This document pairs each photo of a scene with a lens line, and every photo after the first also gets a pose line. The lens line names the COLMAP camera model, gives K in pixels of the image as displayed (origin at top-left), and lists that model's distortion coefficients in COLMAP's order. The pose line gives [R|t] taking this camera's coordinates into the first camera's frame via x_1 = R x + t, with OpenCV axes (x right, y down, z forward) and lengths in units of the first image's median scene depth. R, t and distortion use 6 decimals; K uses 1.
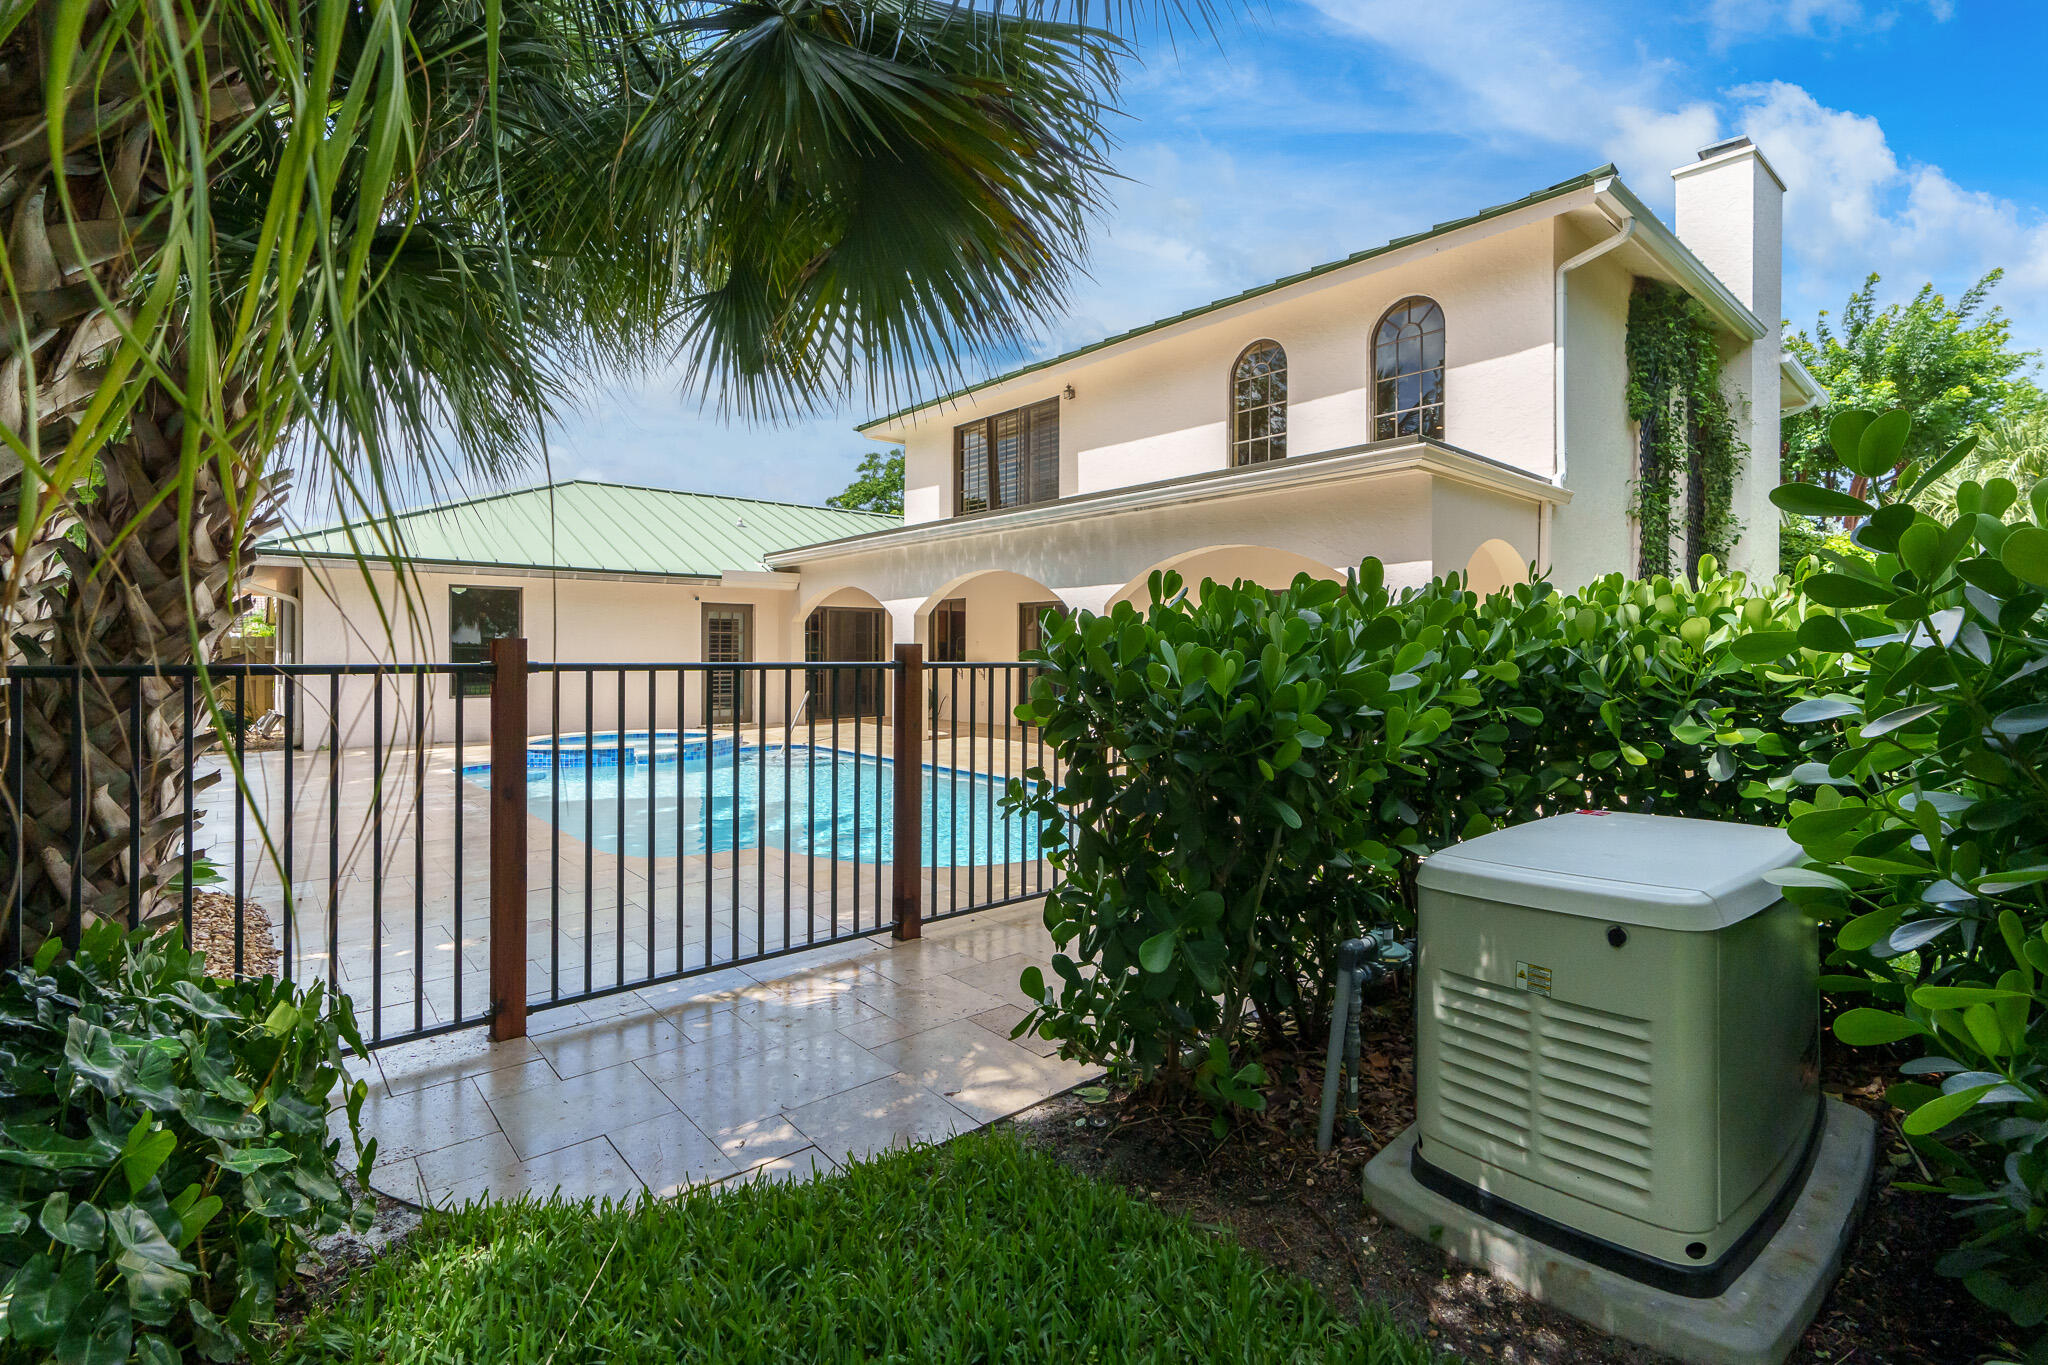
lens RADIAL K [[928.4, 0, 1017.5], [0, 928.4, 662.7], [0, 0, 1]] dist [-0.011489, 0.004407]
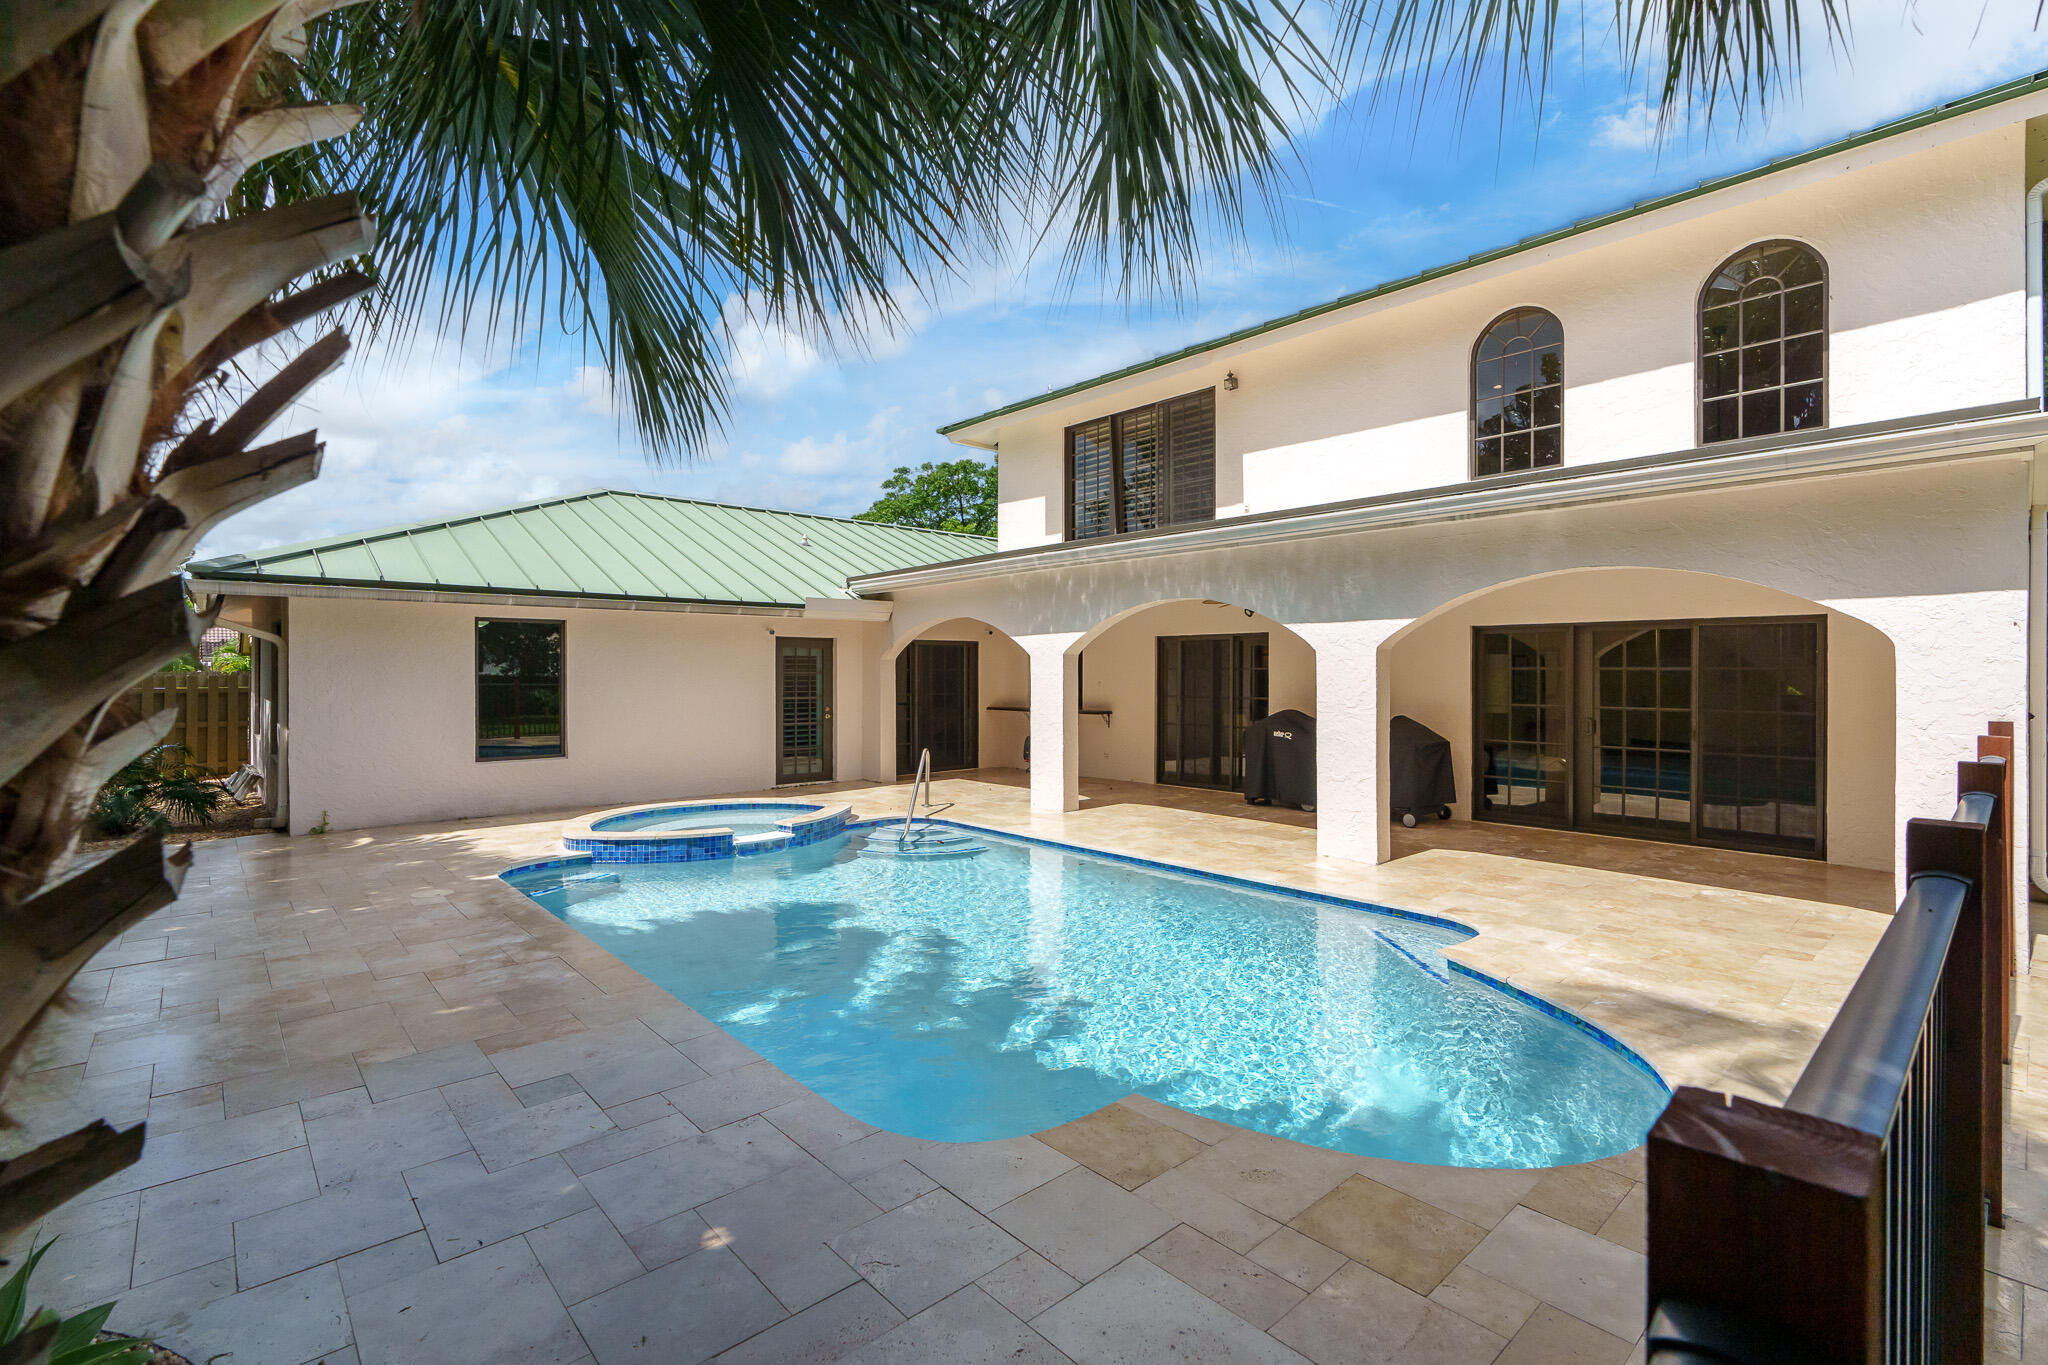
lens RADIAL K [[928.4, 0, 1029.3], [0, 928.4, 689.1], [0, 0, 1]] dist [-0.011489, 0.004407]
pose [[0.999681, -0.004955, 0.024754, -0.137326], [0.004835, 0.999976, 0.004898, -0.021306], [-0.024778, -0.004777, 0.999682, 0.168135]]
